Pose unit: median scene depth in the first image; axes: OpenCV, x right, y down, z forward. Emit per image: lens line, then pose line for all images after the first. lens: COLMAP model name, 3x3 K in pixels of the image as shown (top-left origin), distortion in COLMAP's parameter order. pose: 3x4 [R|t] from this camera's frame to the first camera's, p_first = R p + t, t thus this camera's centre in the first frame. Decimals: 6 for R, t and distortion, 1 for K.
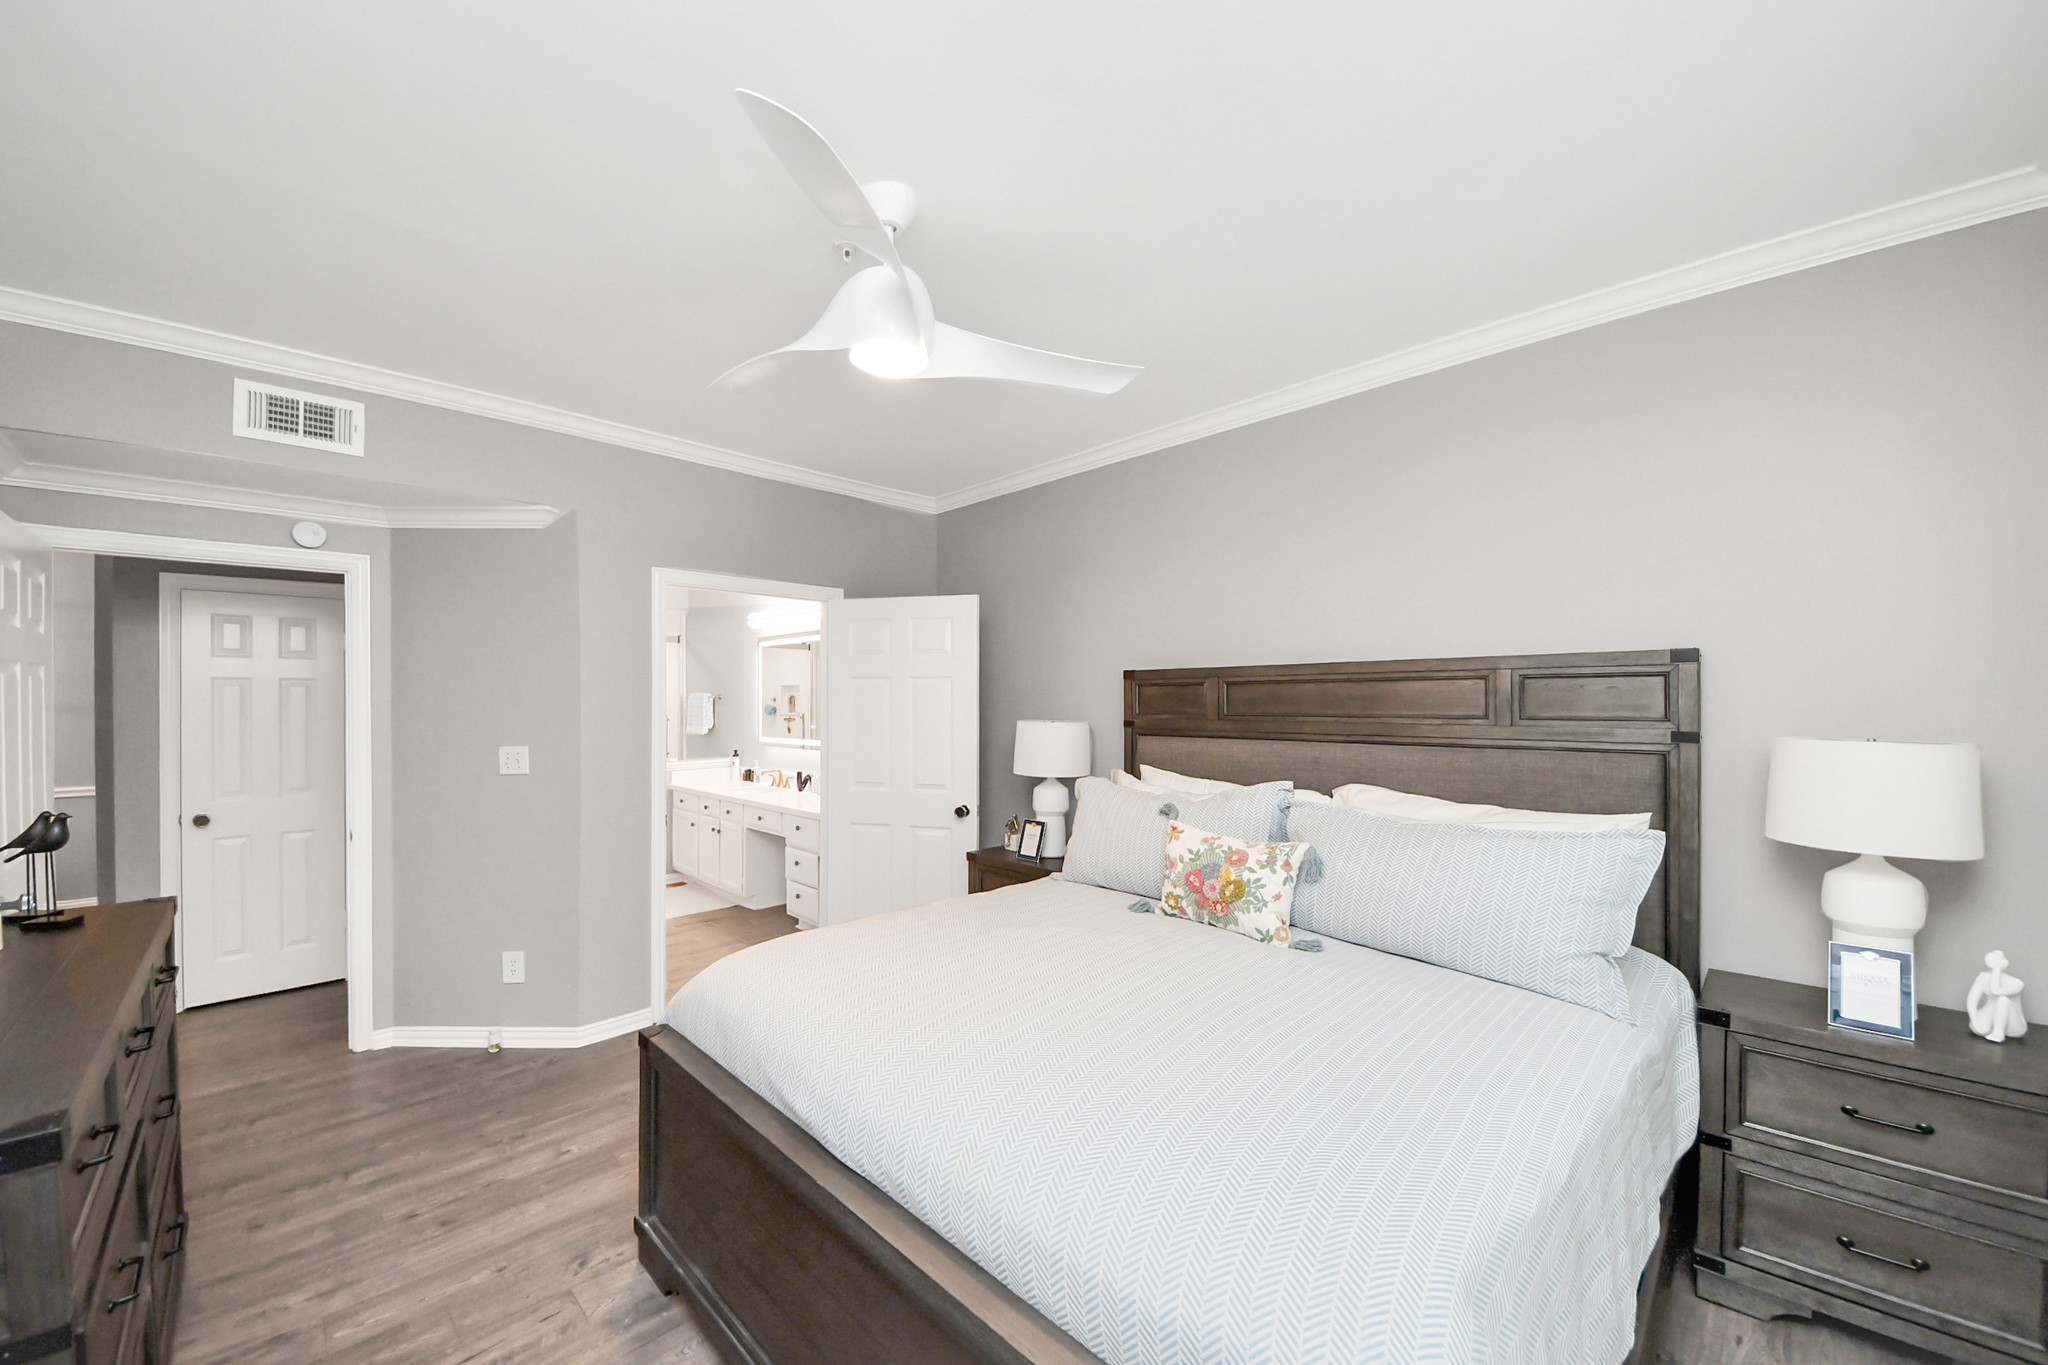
lens RADIAL K [[743.9, 0, 1009.1], [0, 743.9, 696.1], [0, 0, 1]] dist [-0.000356, -0.007349]
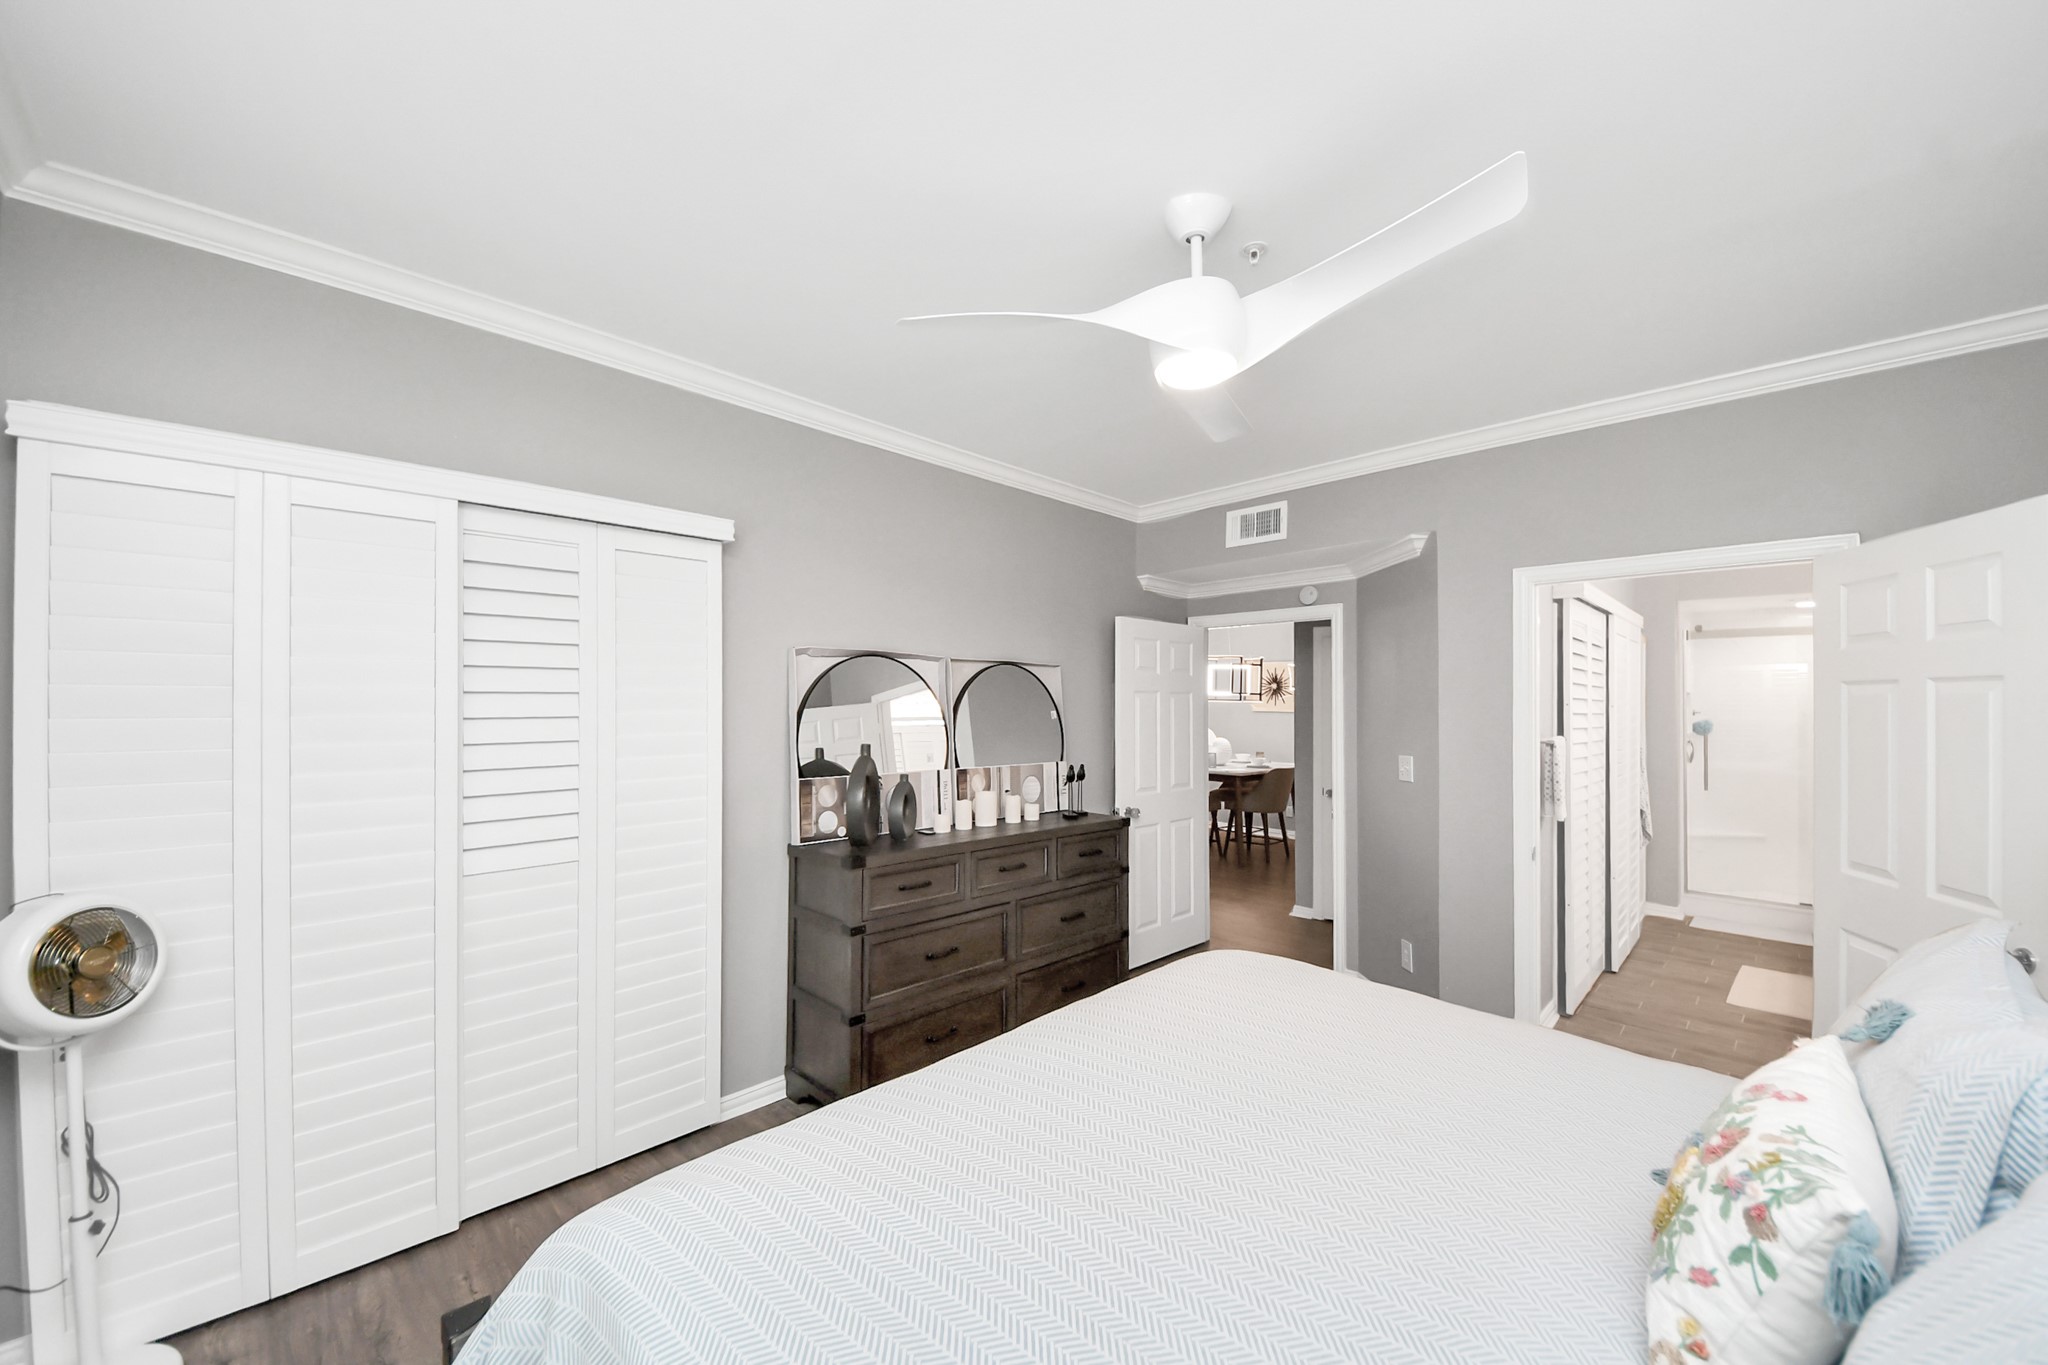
lens RADIAL K [[743.9, 0, 1009.1], [0, 743.9, 696.1], [0, 0, 1]] dist [-0.000356, -0.007349]
pose [[0.003632, -0.011377, -0.999929, 0.523914], [-0.002186, 0.999933, -0.011385, -0.009646], [0.999991, 0.002228, 0.003607, 0.471234]]
